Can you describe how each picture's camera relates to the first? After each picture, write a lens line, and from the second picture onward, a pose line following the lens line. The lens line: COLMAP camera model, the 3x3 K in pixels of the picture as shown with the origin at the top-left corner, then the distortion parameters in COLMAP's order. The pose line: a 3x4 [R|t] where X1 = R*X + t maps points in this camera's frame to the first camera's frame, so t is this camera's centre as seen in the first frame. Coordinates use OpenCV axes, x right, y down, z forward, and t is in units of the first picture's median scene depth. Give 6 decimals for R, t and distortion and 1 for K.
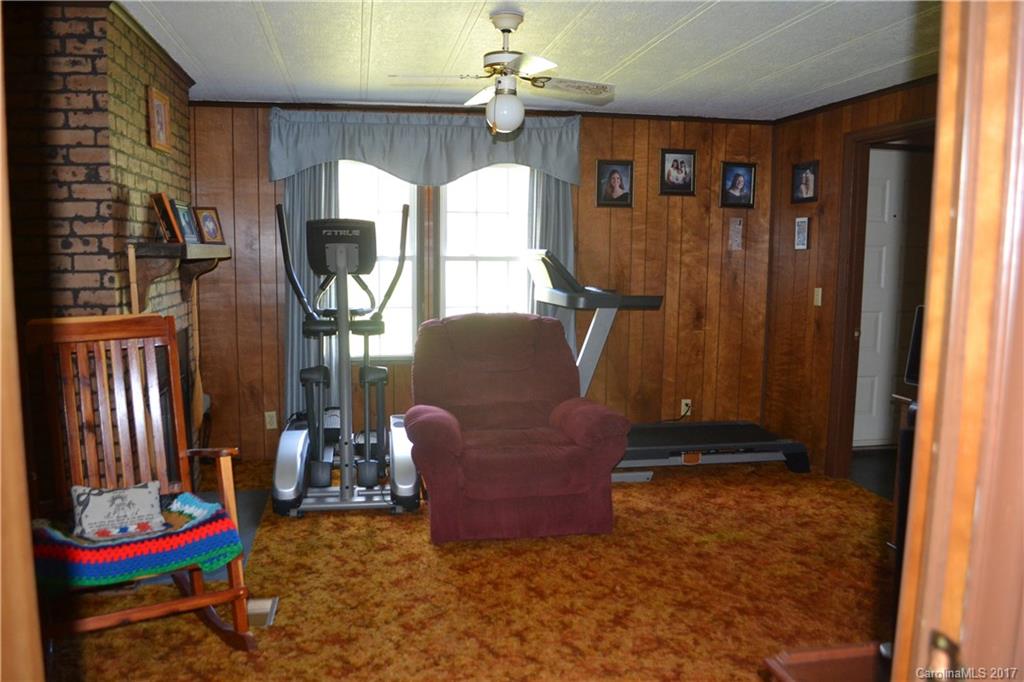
lens RADIAL K [[814.5, 0, 508.8], [0, 814.5, 339.8], [0, 0, 1]] dist [-0.084134, 0.005620]
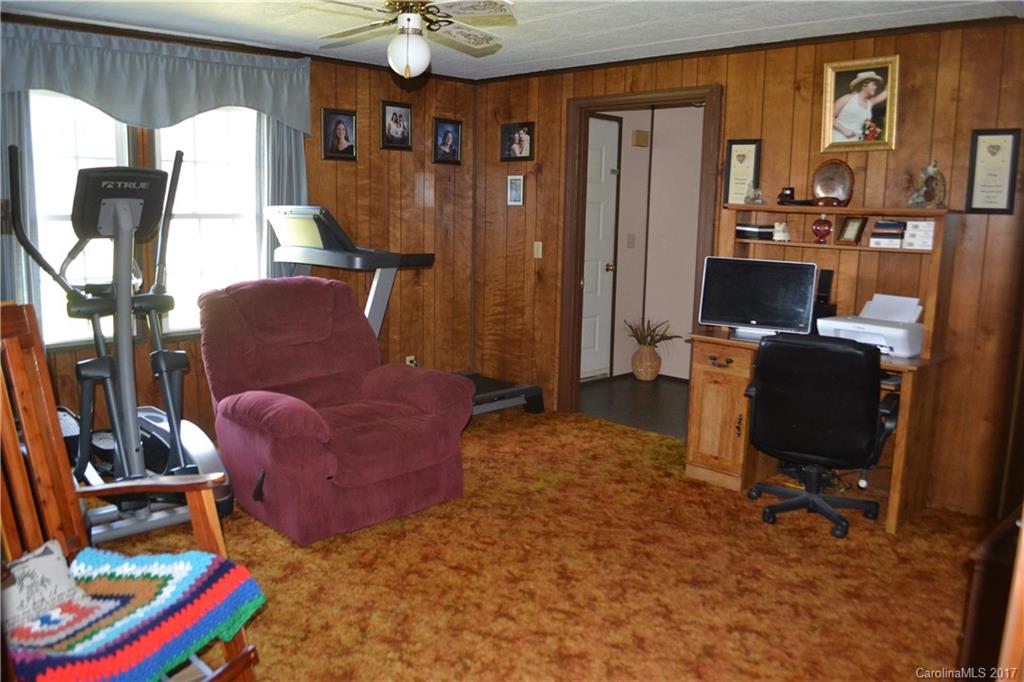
lens RADIAL K [[814.5, 0, 508.8], [0, 814.5, 339.8], [0, 0, 1]] dist [-0.084134, 0.005620]
pose [[0.823556, -0.085202, 0.560799, -0.269217], [0.052567, 0.995864, 0.074104, -0.016219], [-0.564793, -0.031549, 0.824629, 0.117995]]
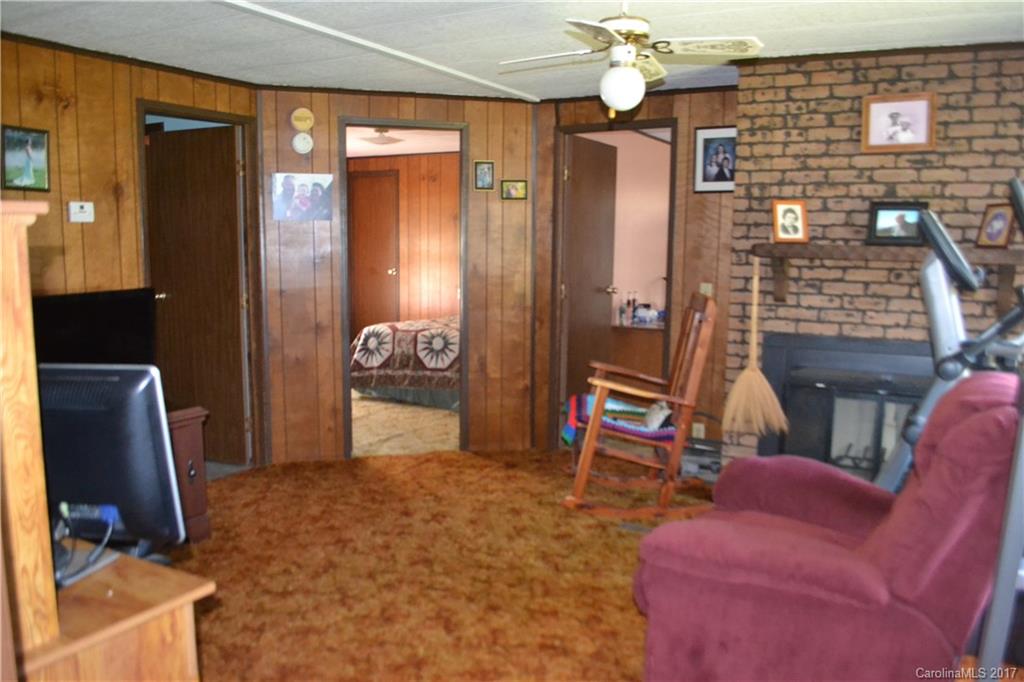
lens RADIAL K [[813.8, 0, 541.4], [0, 813.8, 341.8], [0, 0, 1]] dist [-0.086680, -0.000073]
pose [[-0.603268, 0.072730, -0.794215, 0.471759], [-0.110281, 0.978660, 0.173387, -0.097896], [0.789877, 0.192186, -0.582374, 0.918598]]
